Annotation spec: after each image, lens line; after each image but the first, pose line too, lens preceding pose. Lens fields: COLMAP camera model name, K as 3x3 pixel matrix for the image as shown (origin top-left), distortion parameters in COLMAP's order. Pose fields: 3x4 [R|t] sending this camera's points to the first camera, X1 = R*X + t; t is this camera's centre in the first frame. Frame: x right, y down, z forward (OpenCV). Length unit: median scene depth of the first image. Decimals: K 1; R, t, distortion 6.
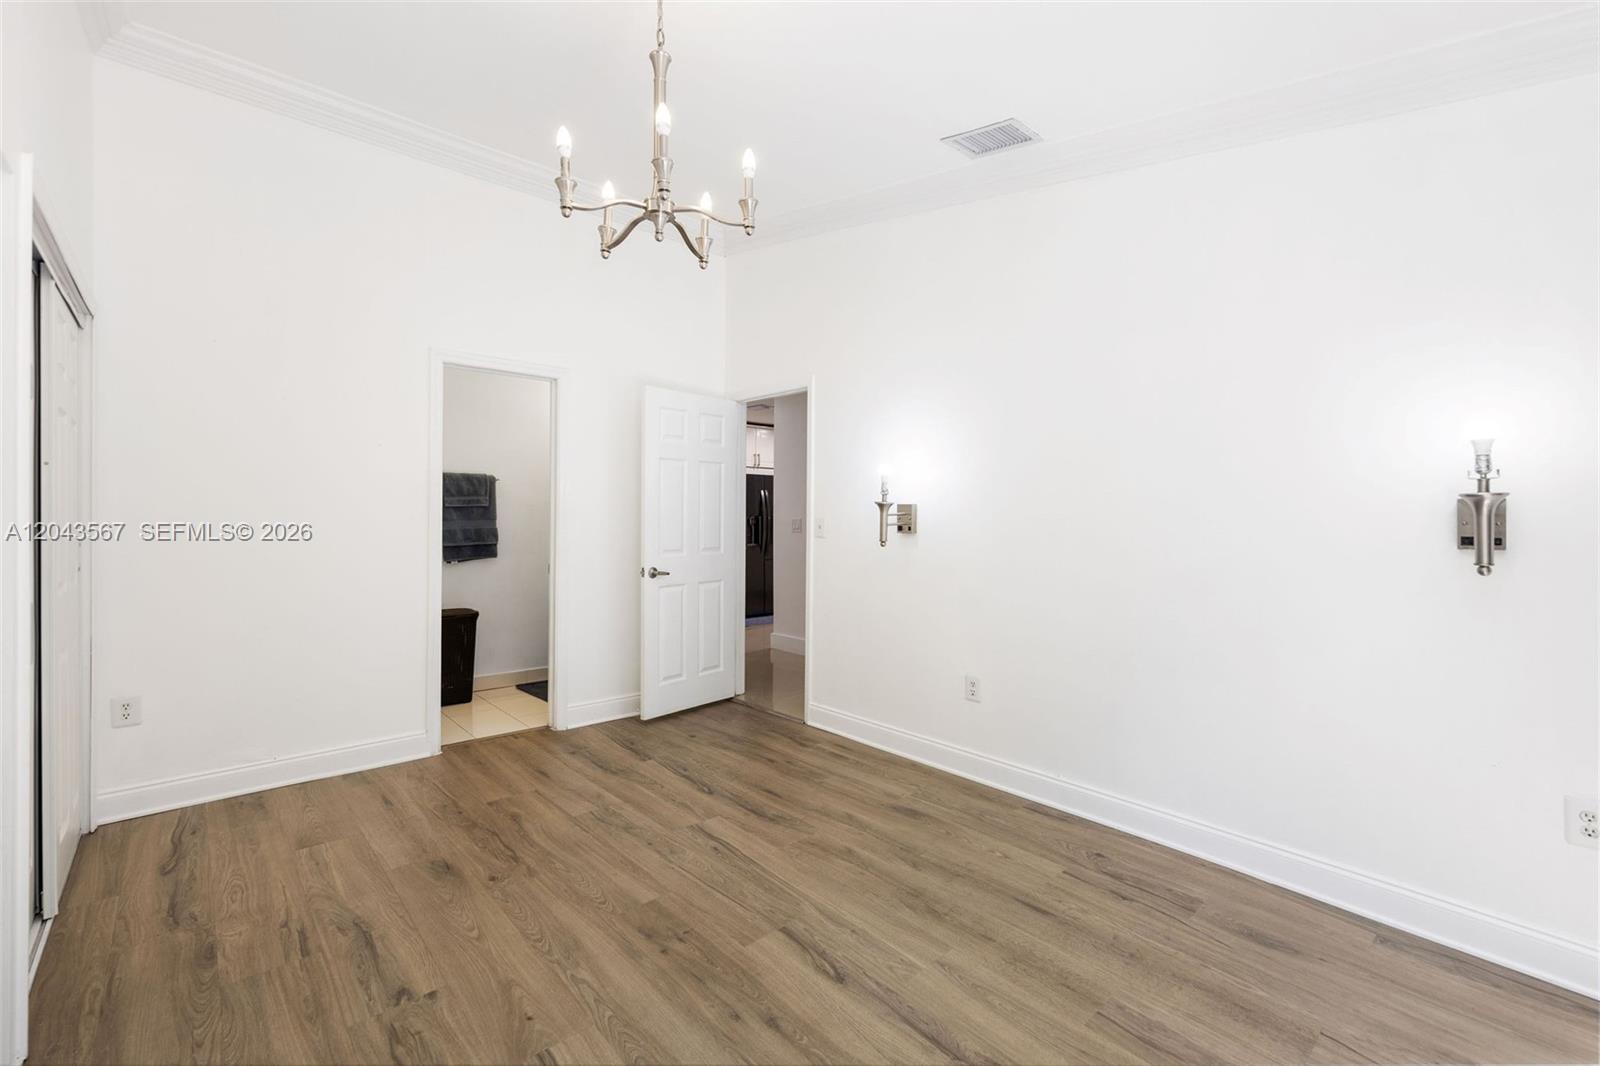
lens RADIAL K [[716.7, 0, 802.2], [0, 716.7, 521.3], [0, 0, 1]] dist [0.002228, 0.000027]
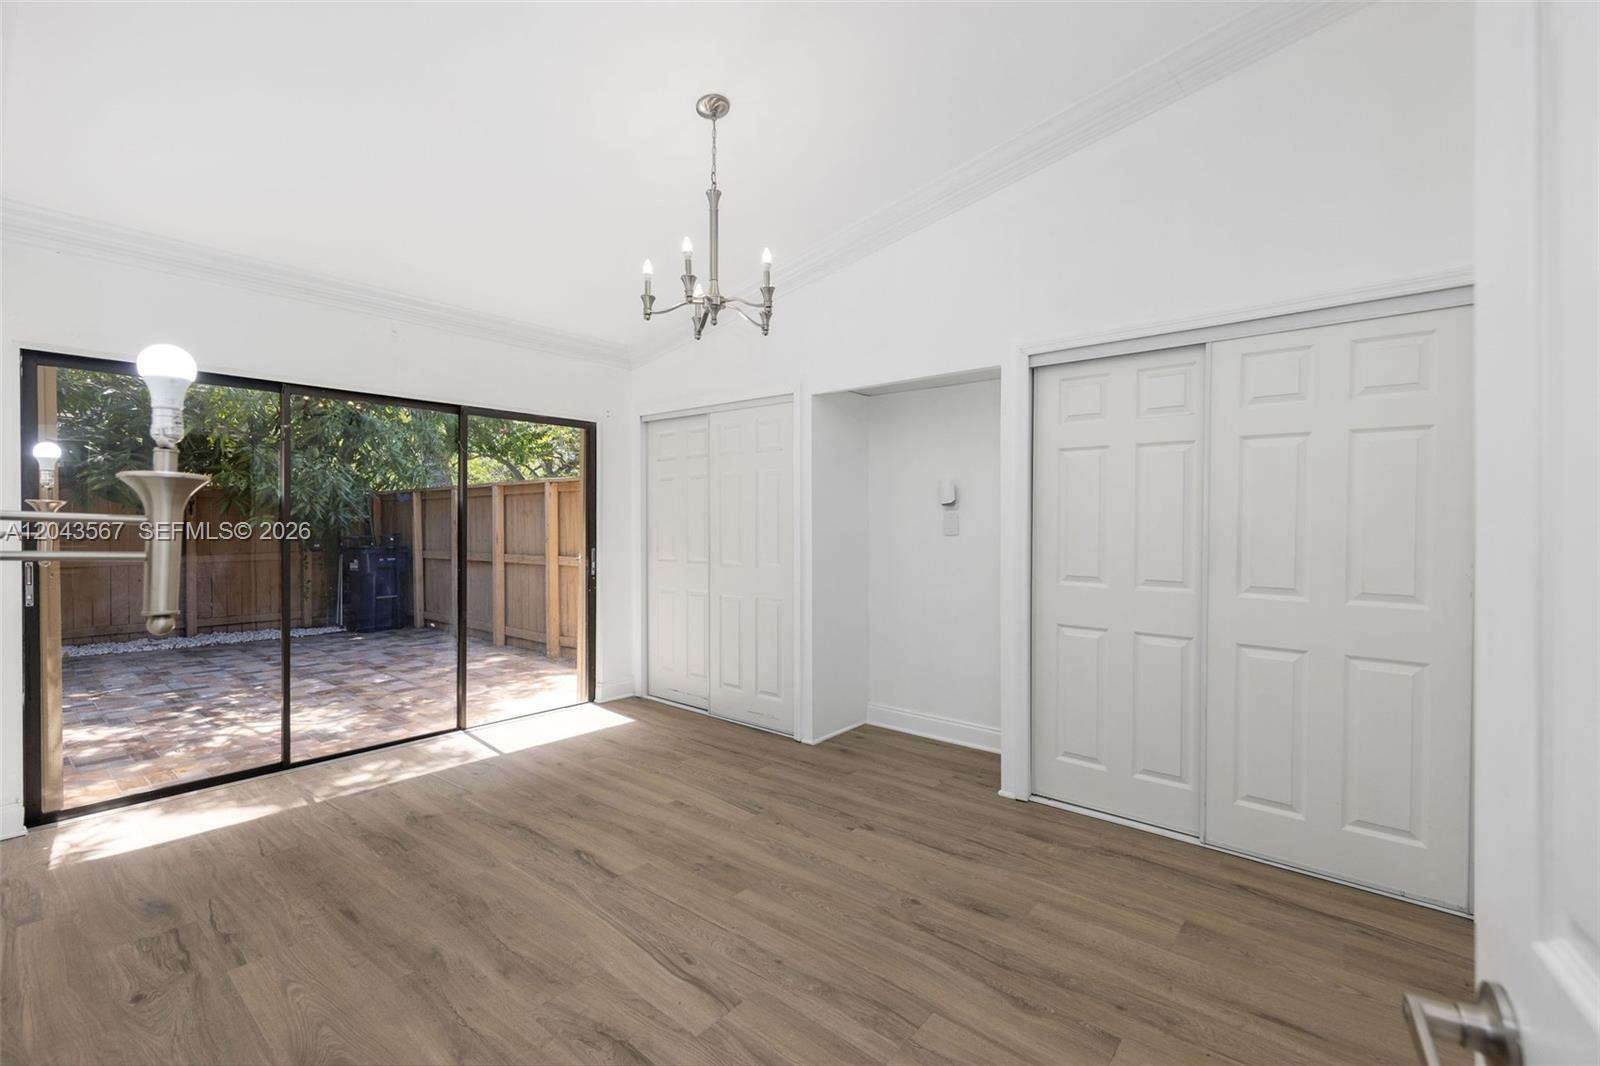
lens RADIAL K [[716.7, 0, 802.2], [0, 716.7, 521.3], [0, 0, 1]] dist [0.002228, 0.000027]
pose [[-0.989978, -0.008610, -0.140959, -0.144195], [-0.009438, 0.999942, 0.005204, -0.017228], [0.140906, 0.006482, -0.990002, 1.976944]]
